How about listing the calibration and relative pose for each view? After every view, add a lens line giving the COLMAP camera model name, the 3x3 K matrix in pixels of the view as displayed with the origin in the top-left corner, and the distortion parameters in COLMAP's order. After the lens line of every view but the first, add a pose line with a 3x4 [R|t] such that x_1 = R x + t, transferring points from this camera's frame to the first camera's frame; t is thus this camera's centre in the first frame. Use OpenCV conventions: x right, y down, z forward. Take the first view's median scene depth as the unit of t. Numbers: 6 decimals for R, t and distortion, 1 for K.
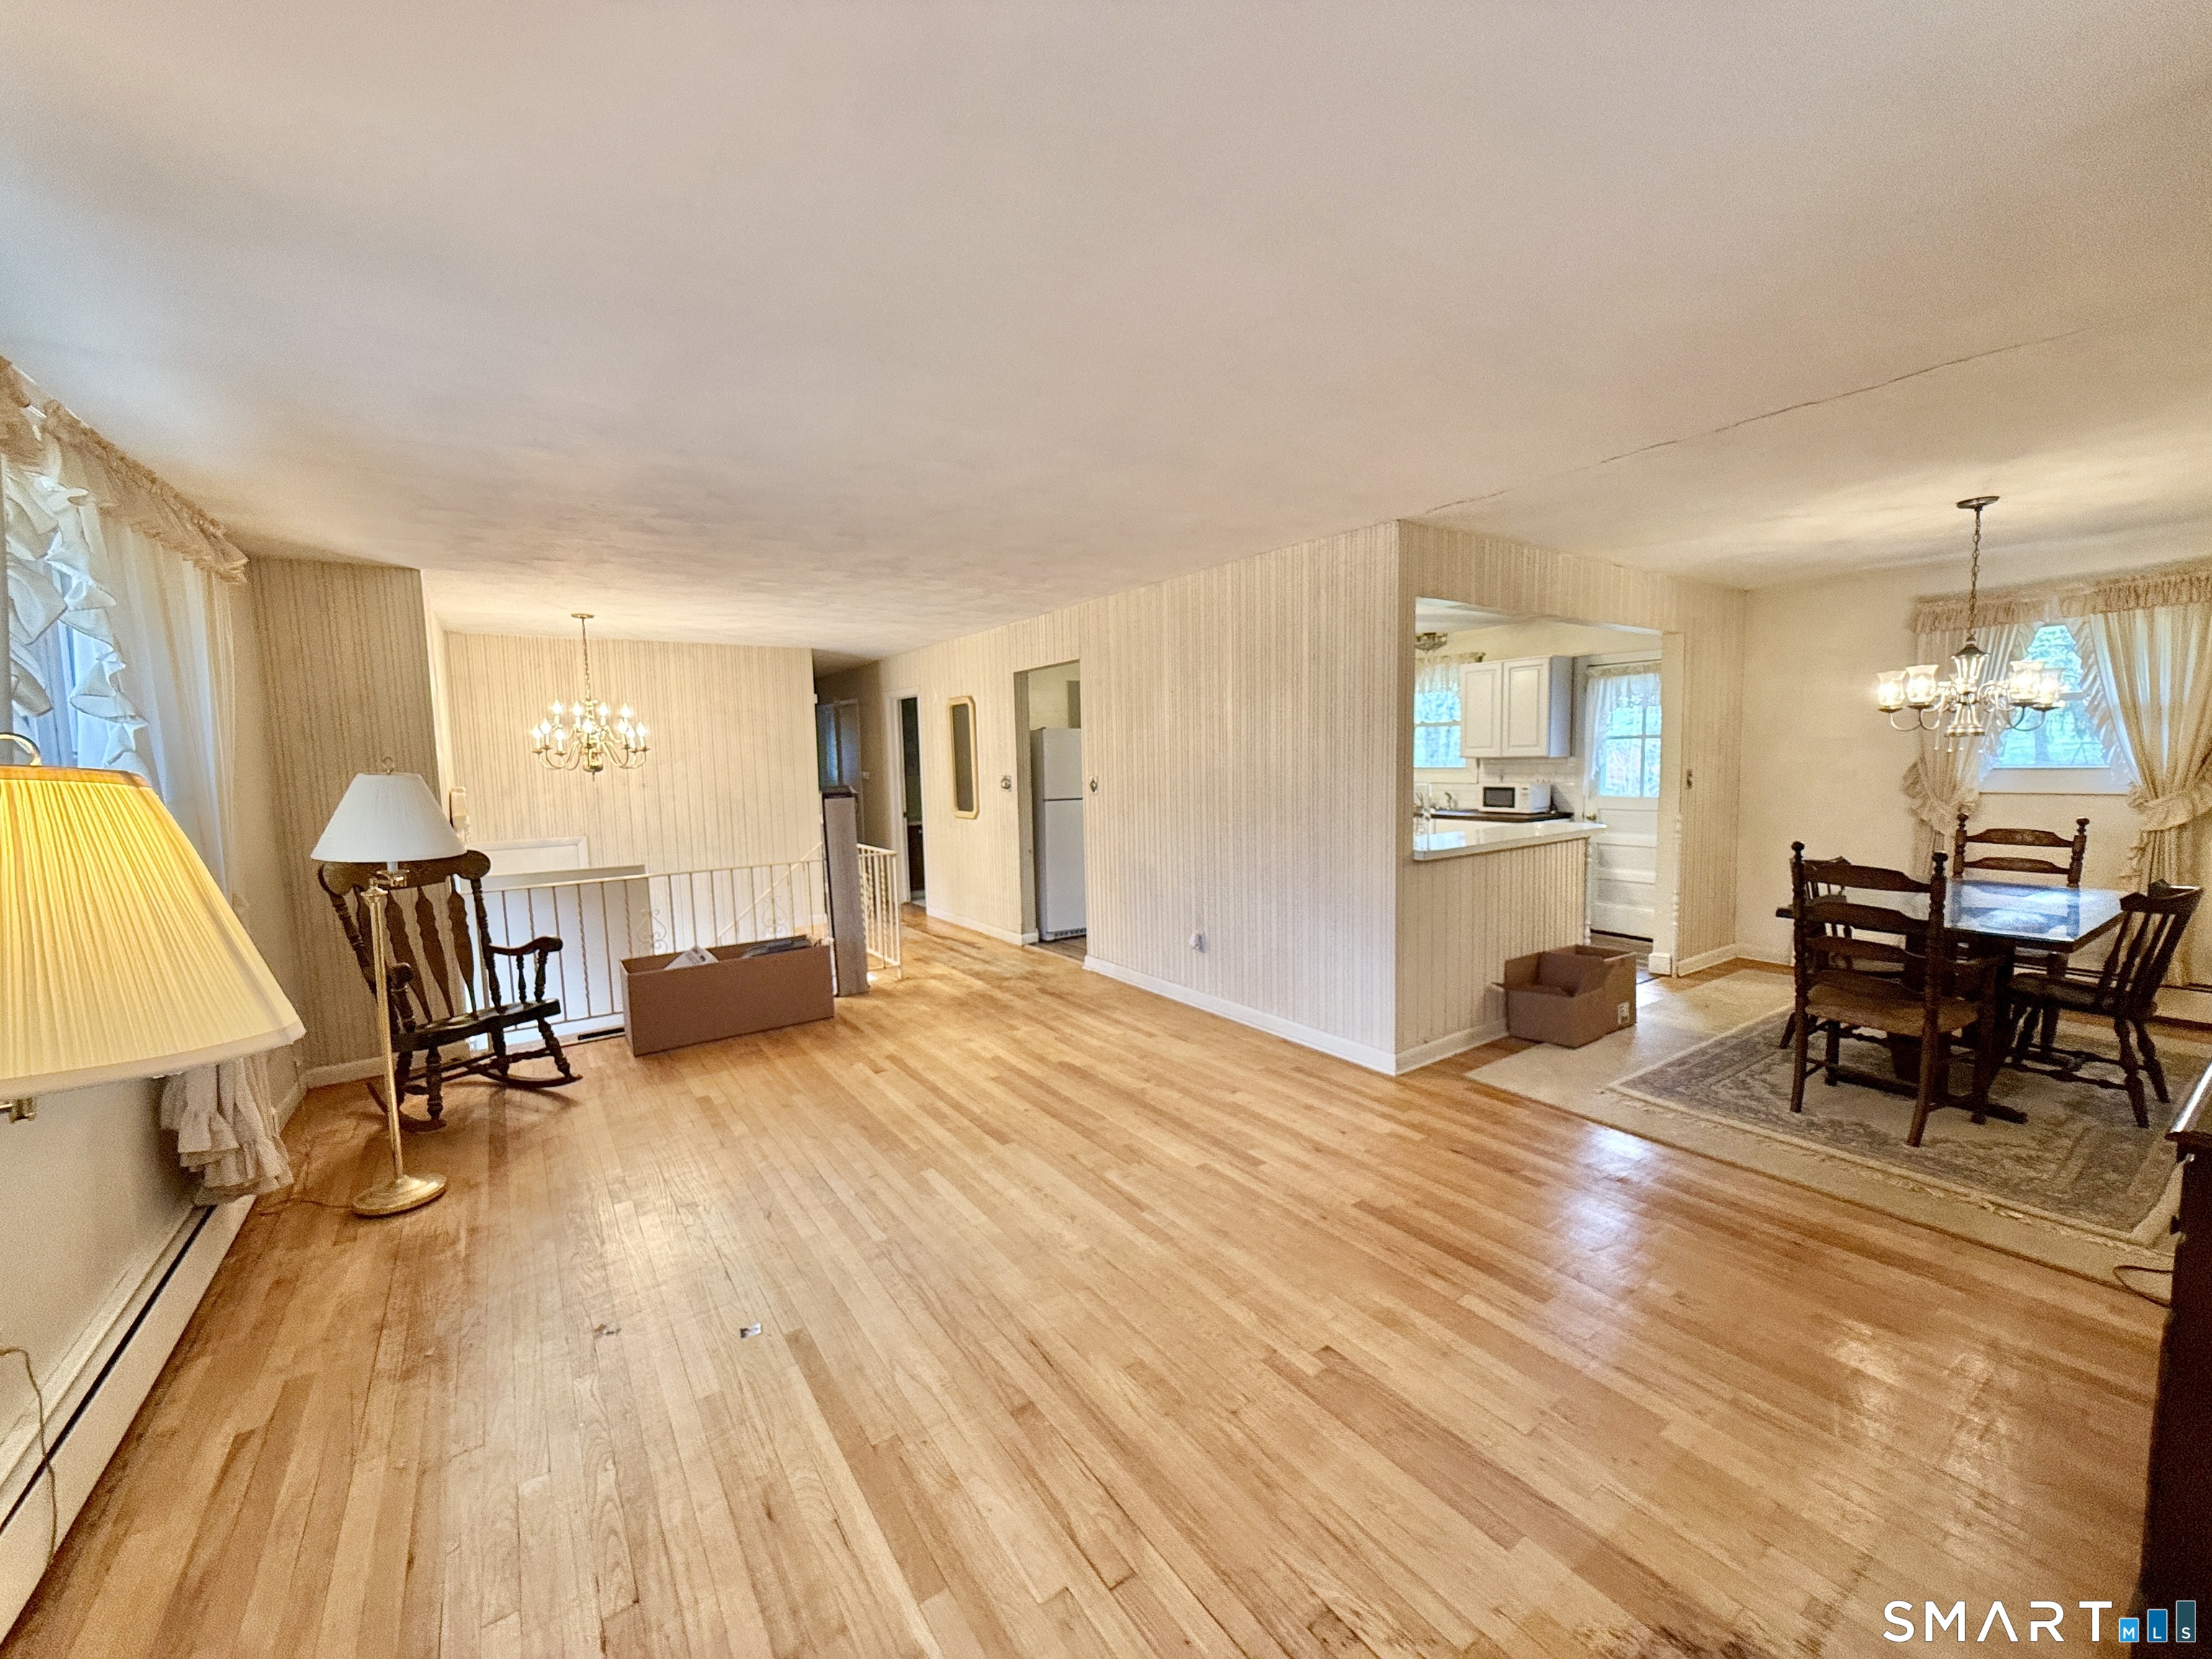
lens RADIAL K [[885.3, 0, 1114.7], [0, 885.3, 834.7], [0, 0, 1]] dist [-0.000269, 0.000056]
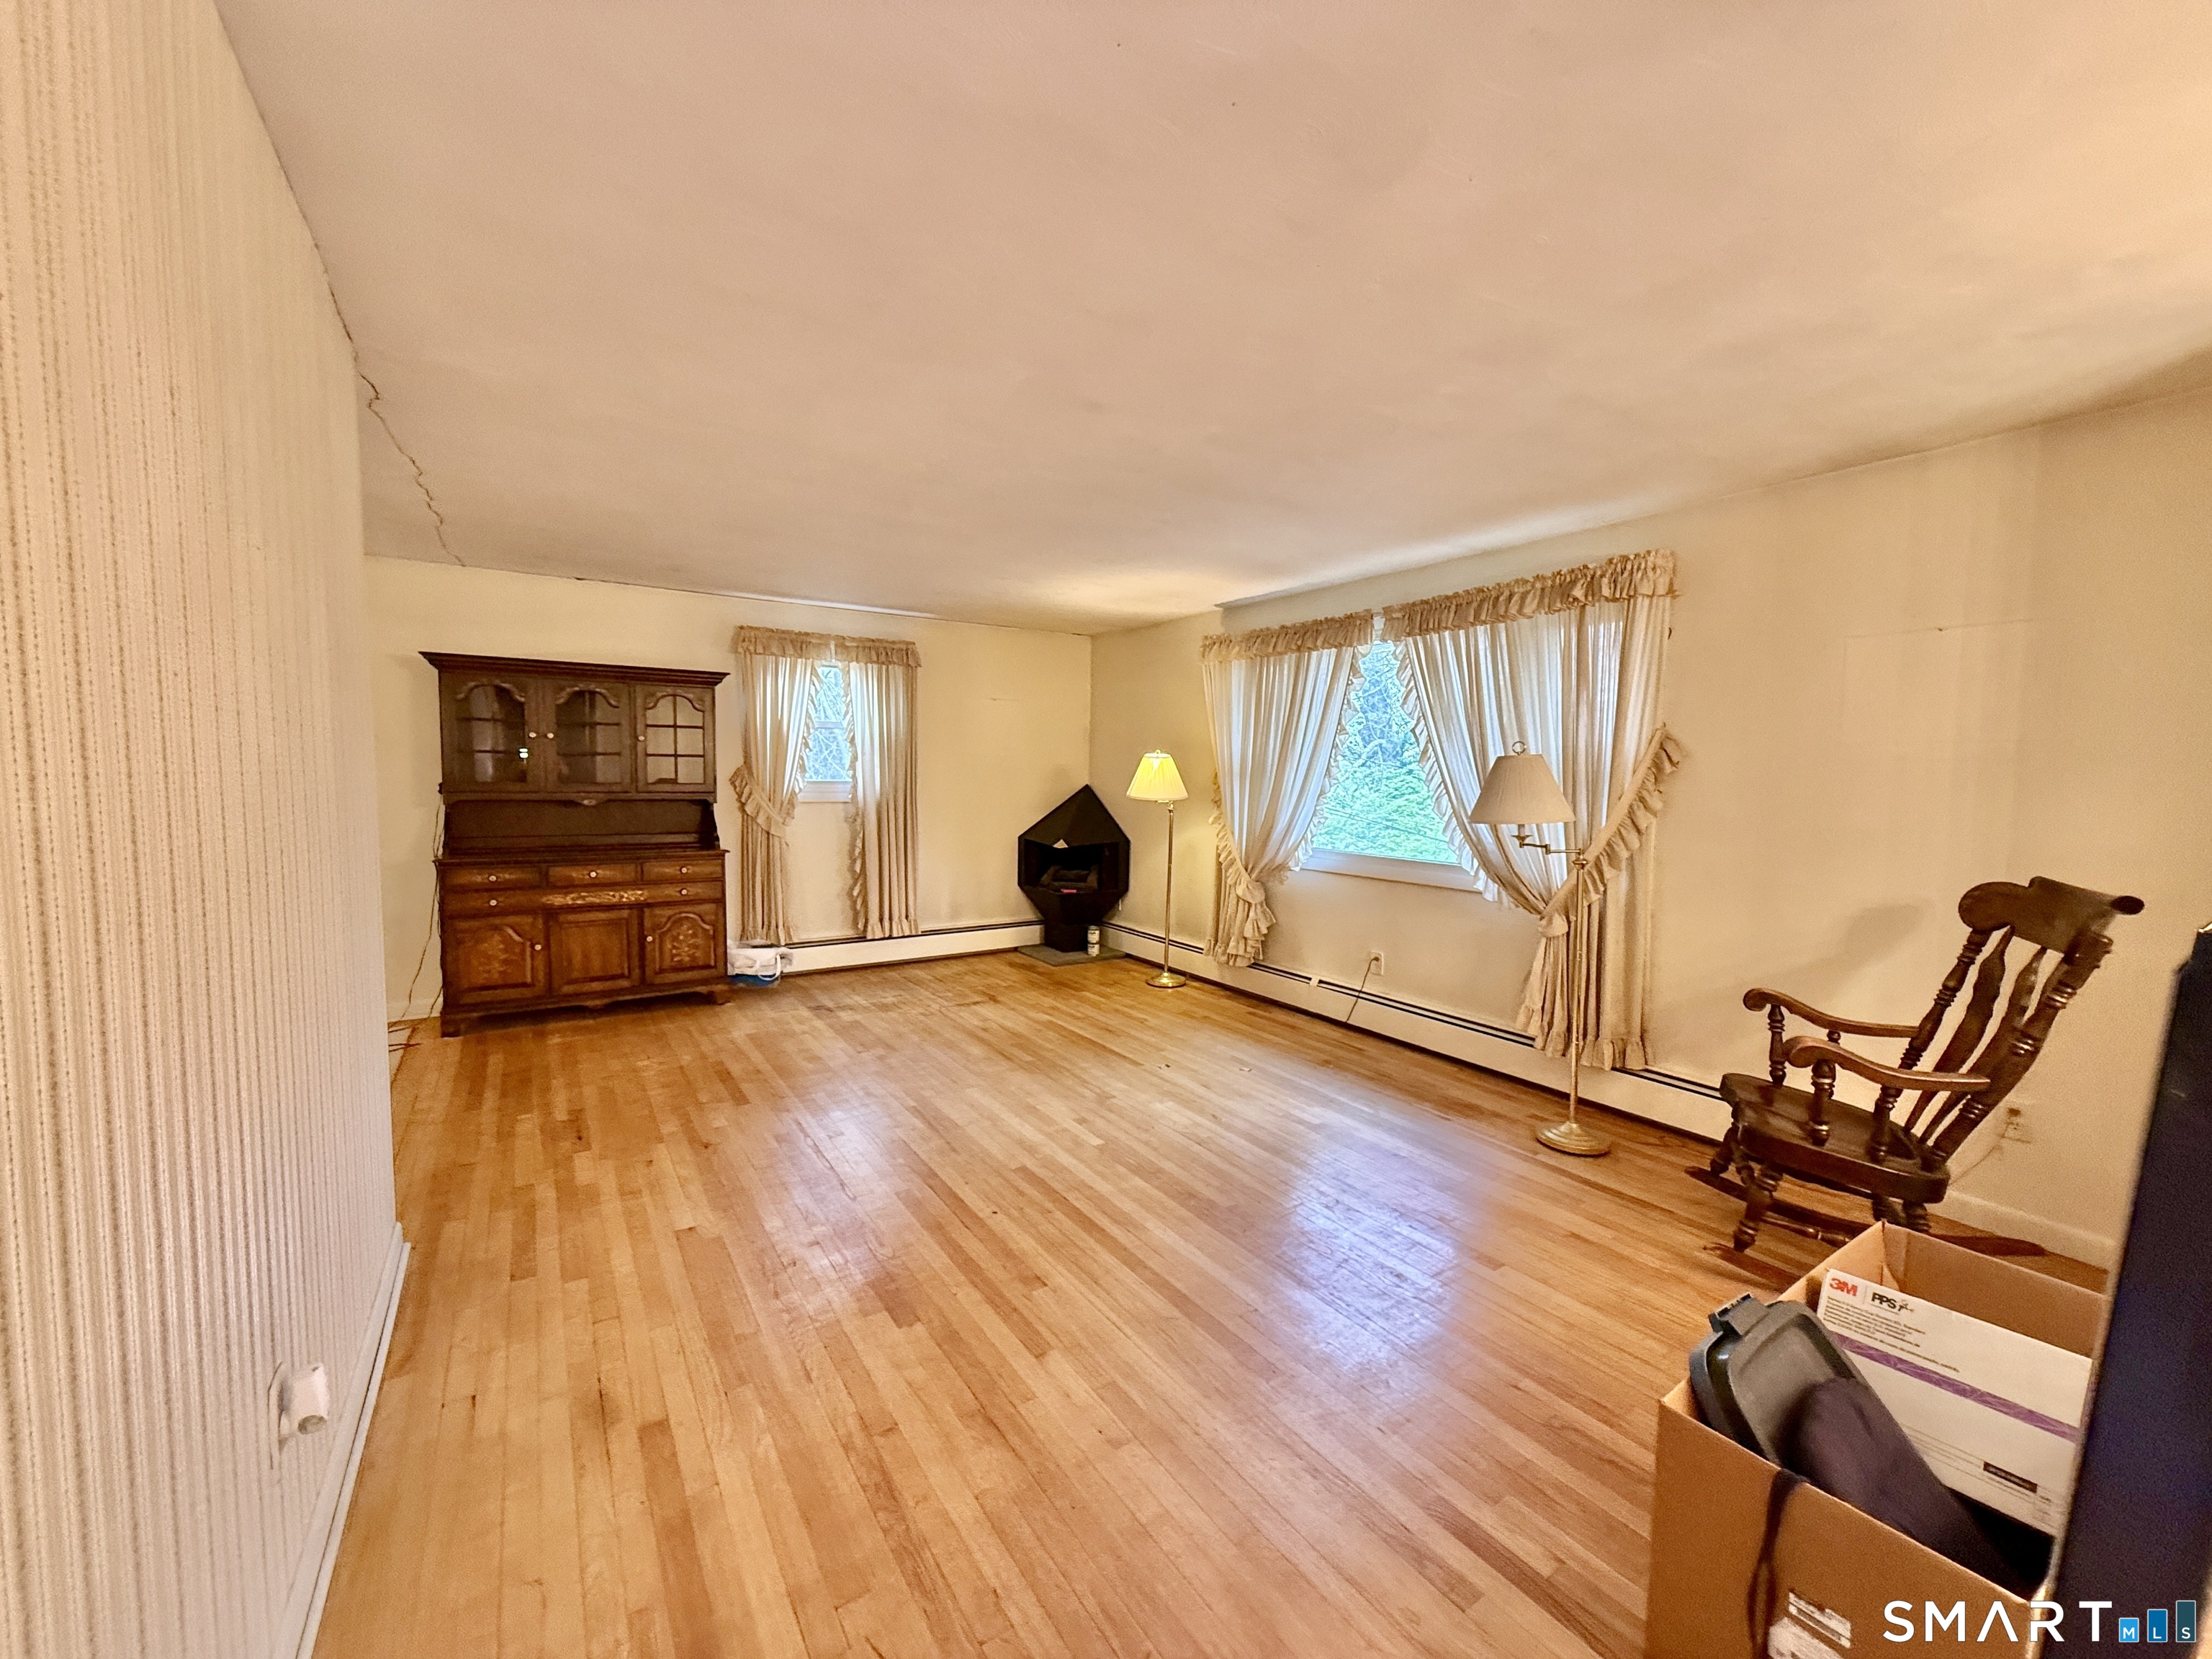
lens RADIAL K [[878.2, 0, 1103.4], [0, 878.2, 830.4], [0, 0, 1]] dist [-0.000304, -0.000684]
pose [[-0.999351, 0.011413, 0.034167, -0.200977], [0.016629, 0.987537, 0.156508, -0.110497], [-0.031955, 0.156975, -0.987085, 1.521196]]
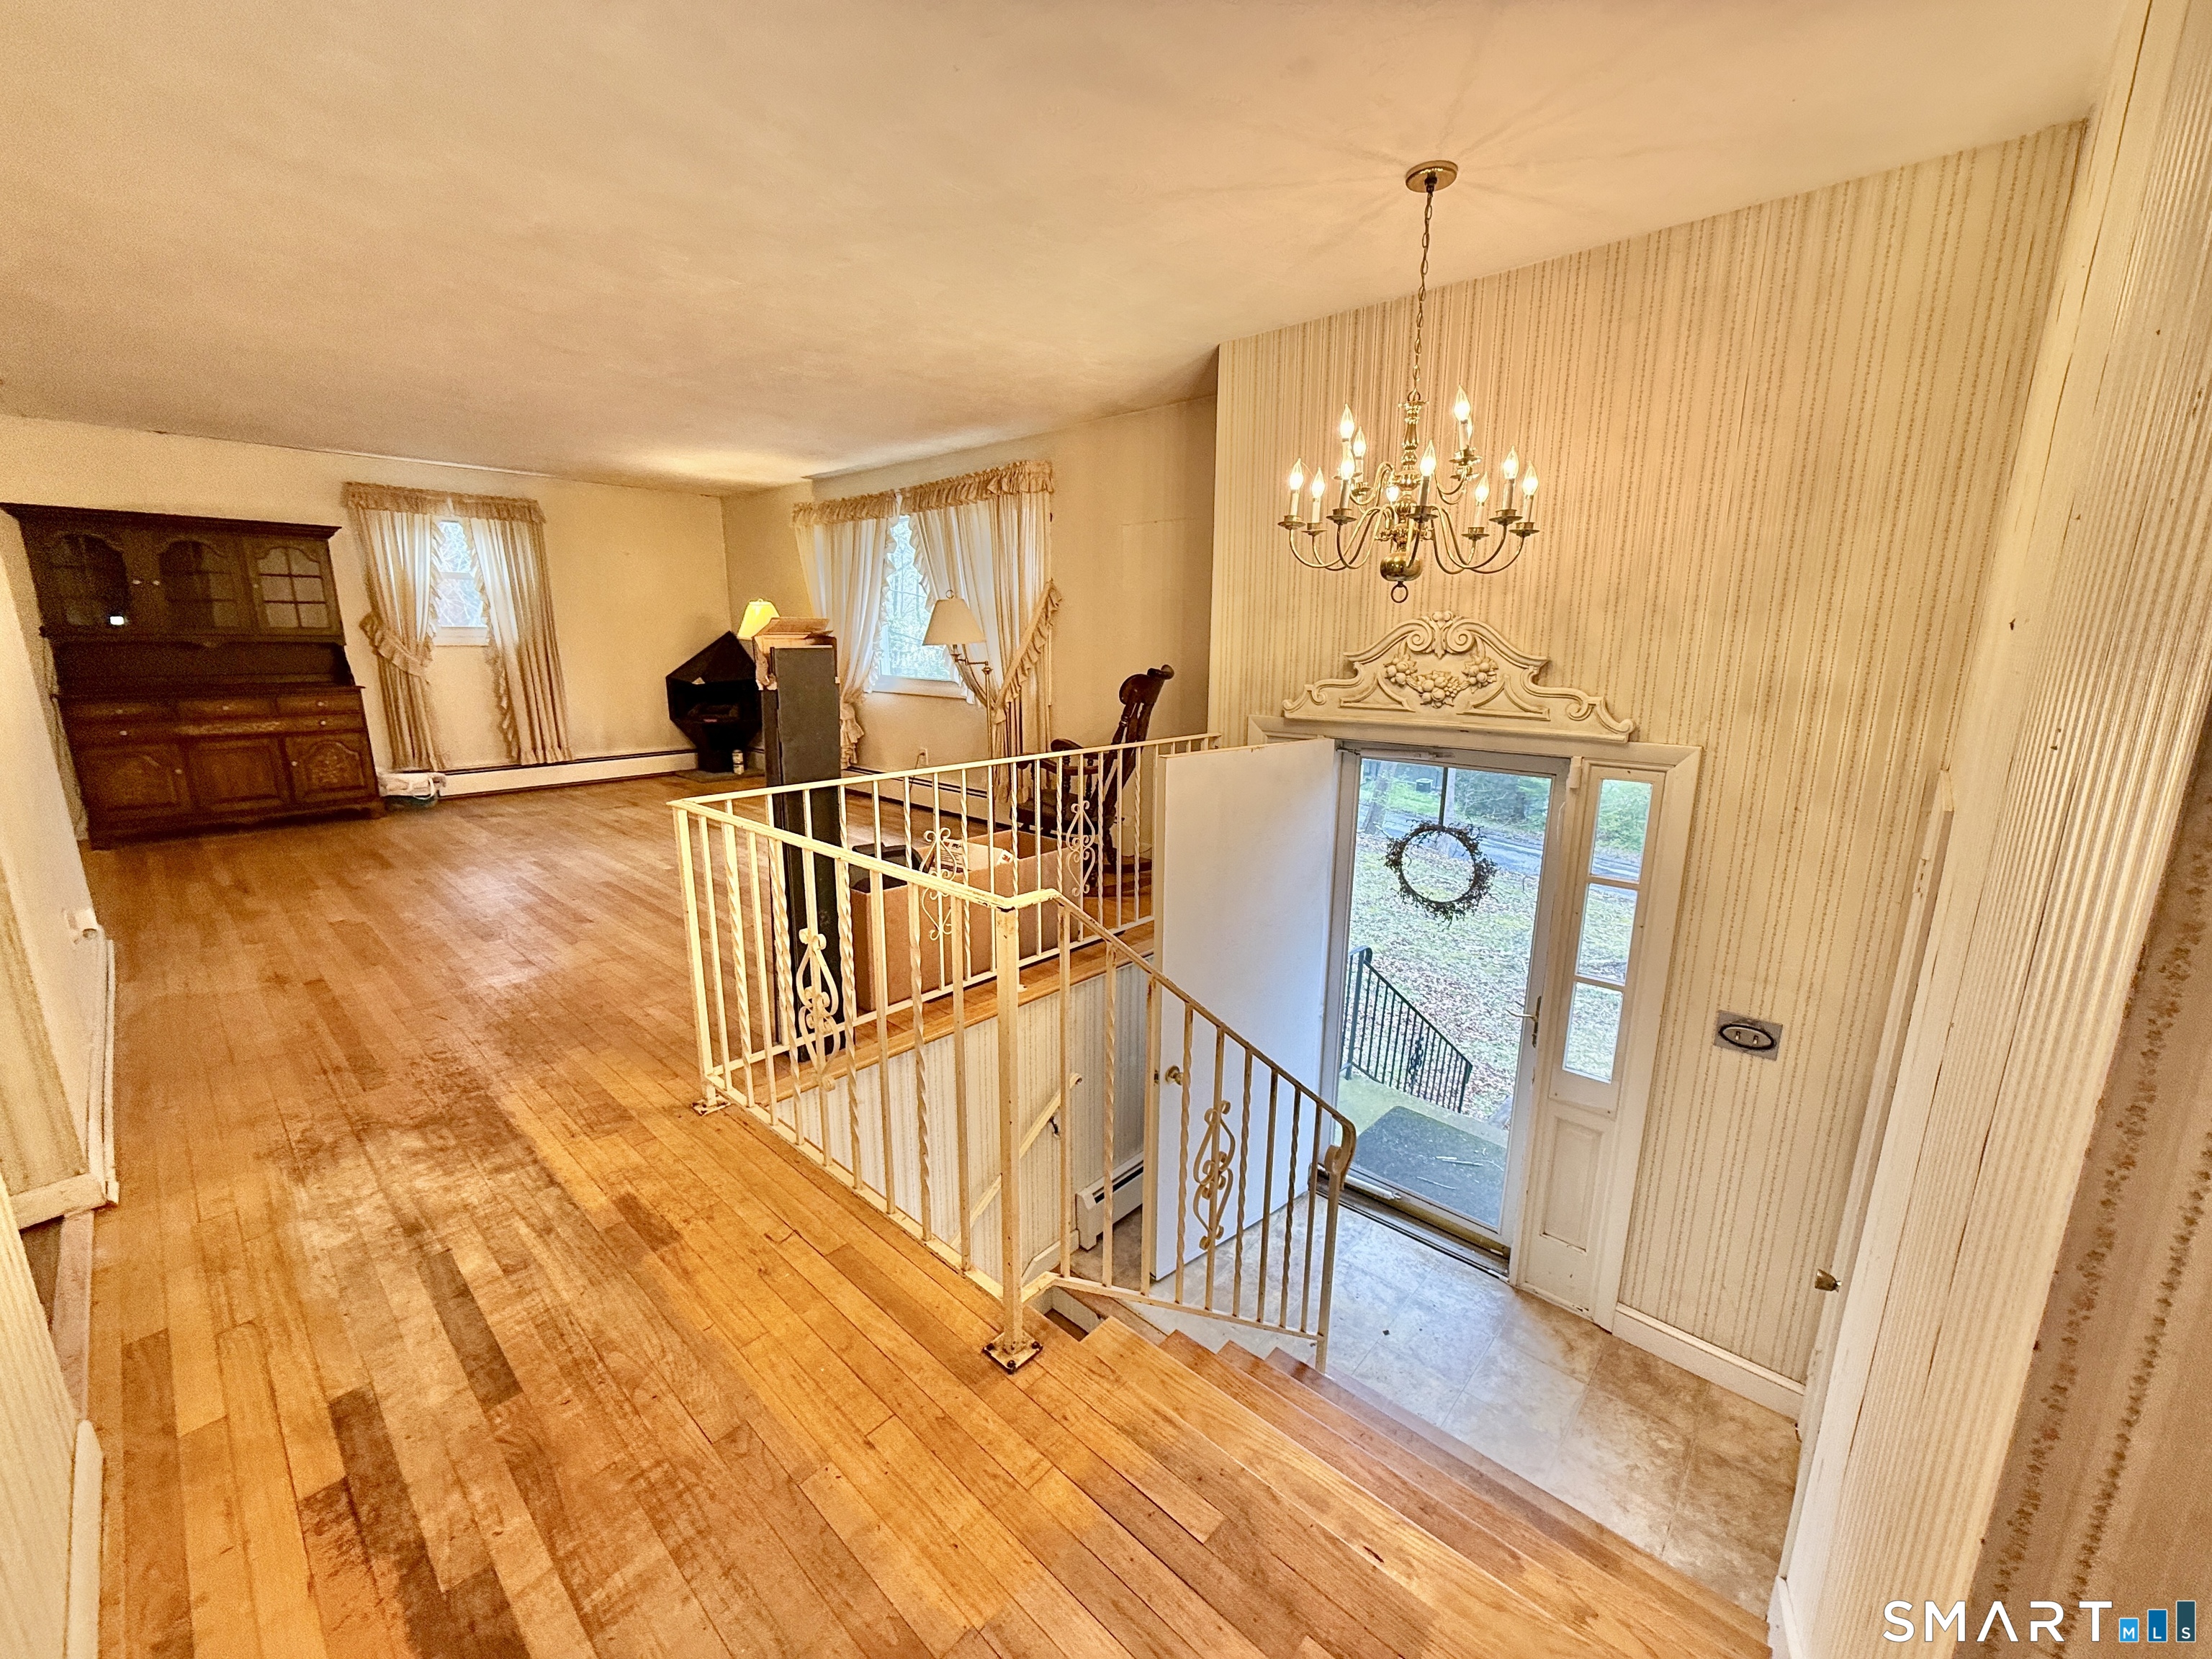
lens RADIAL K [[878.2, 0, 1104.2], [0, 878.2, 829.0], [0, 0, 1]] dist [-0.000304, -0.000684]
pose [[-0.975330, 0.067383, -0.210216, -0.492778], [-0.000966, 0.950963, 0.309305, -0.120654], [0.220749, 0.301877, -0.927437, 1.987404]]
